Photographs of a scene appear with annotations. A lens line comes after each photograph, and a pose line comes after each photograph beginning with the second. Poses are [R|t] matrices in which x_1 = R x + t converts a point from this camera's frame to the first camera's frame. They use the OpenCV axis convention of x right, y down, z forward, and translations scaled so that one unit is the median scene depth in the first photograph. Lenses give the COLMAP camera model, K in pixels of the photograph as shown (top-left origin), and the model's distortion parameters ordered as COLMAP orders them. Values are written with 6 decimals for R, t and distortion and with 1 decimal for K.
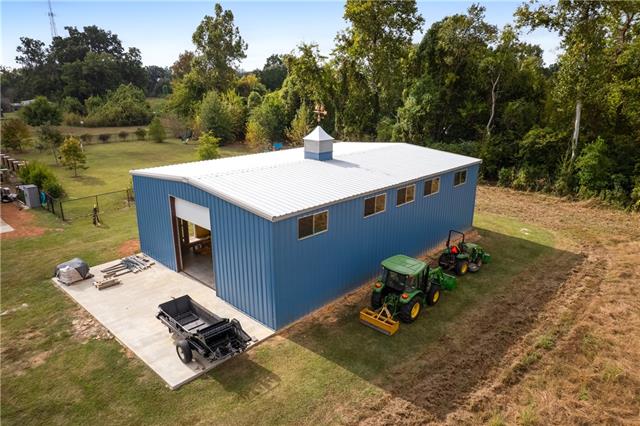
lens RADIAL K [[416.6, 0, 320.0], [0, 416.6, 213.0], [0, 0, 1]] dist [-0.058736, 0.056225]
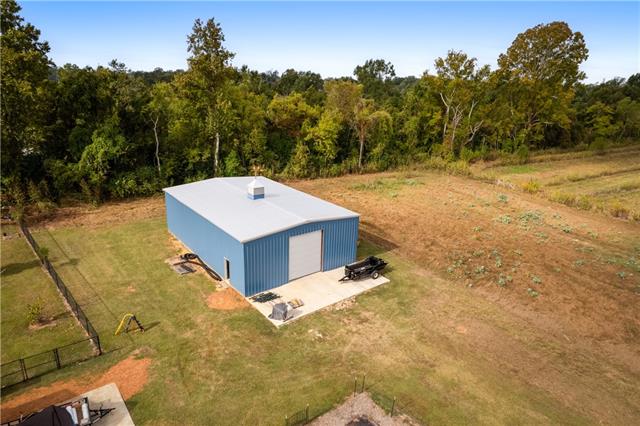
lens RADIAL K [[416.6, 0, 320.0], [0, 416.6, 213.0], [0, 0, 1]] dist [-0.058736, 0.056225]
pose [[0.154244, -0.299324, 0.941602, -2.145593], [0.259887, 0.931739, 0.253617, -0.588575], [-0.953240, 0.205591, 0.221506, 0.577270]]
